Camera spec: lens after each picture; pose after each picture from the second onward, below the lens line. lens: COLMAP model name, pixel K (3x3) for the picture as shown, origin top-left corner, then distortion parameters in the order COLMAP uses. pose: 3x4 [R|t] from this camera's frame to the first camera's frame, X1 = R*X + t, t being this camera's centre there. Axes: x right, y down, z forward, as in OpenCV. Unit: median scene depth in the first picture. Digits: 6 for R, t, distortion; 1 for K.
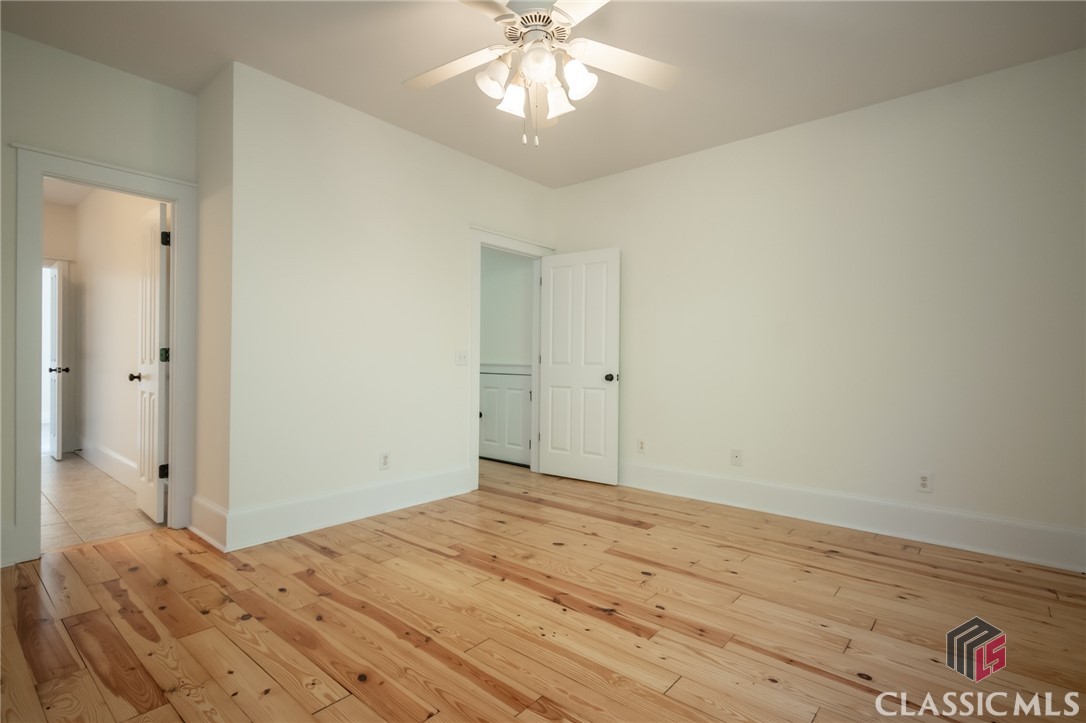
lens RADIAL K [[530.3, 0, 543.2], [0, 530.3, 364.7], [0, 0, 1]] dist [0.009617, -0.002861]
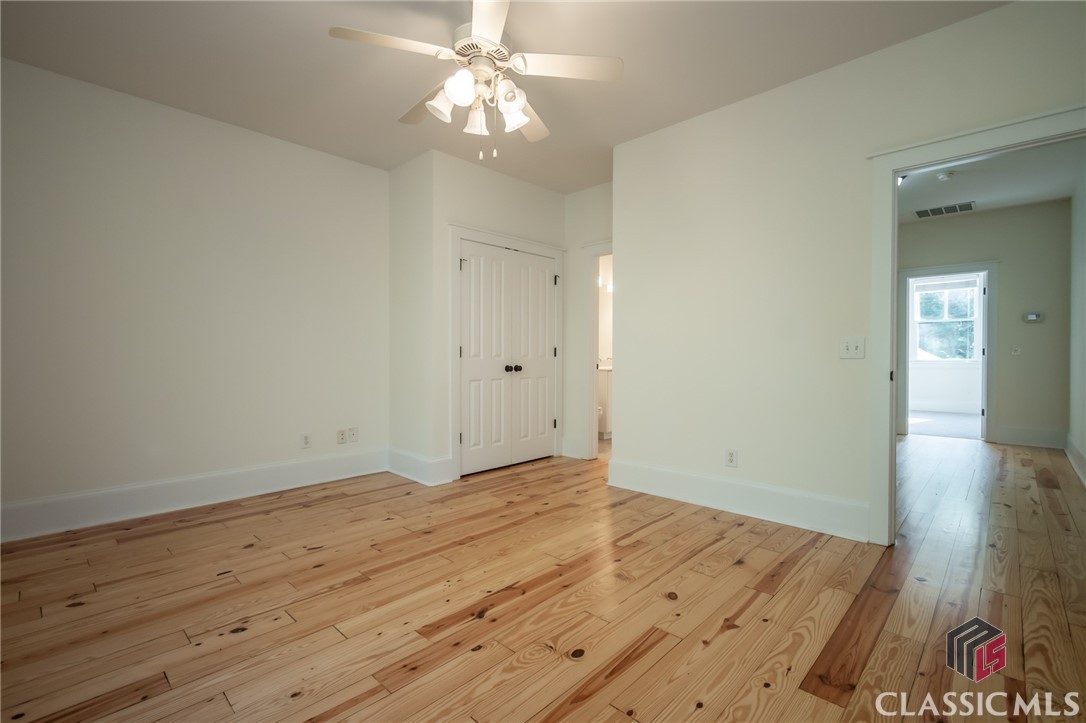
lens RADIAL K [[483.1, 0, 538.2], [0, 483.1, 361.8], [0, 0, 1]] dist [0.000910, -0.003934]
pose [[-0.067874, 0.004088, -0.997686, 0.759132], [-0.005902, 0.999972, 0.004499, 0.007277], [0.997676, 0.006194, -0.067848, 0.905333]]
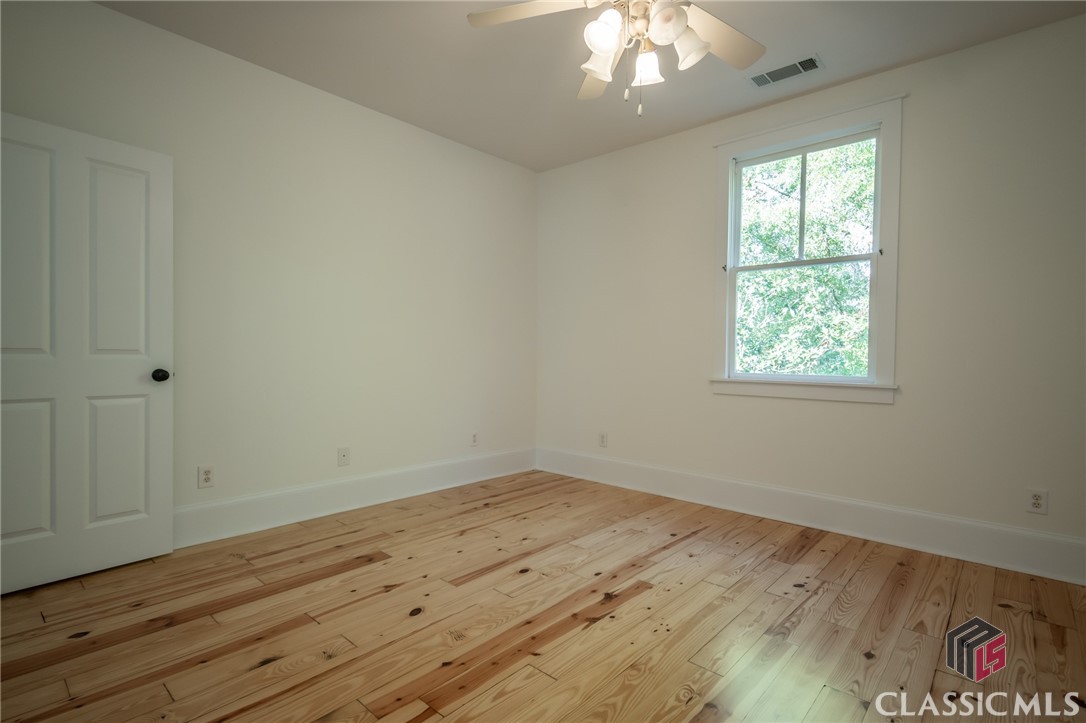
lens RADIAL K [[530.3, 0, 549.4], [0, 530.3, 355.6], [0, 0, 1]] dist [0.009617, -0.002861]
pose [[0.014454, -0.009683, 0.999849, -0.706598], [-0.007380, 0.999925, 0.009791, -0.009396], [-0.999868, -0.007520, 0.014381, 0.862807]]
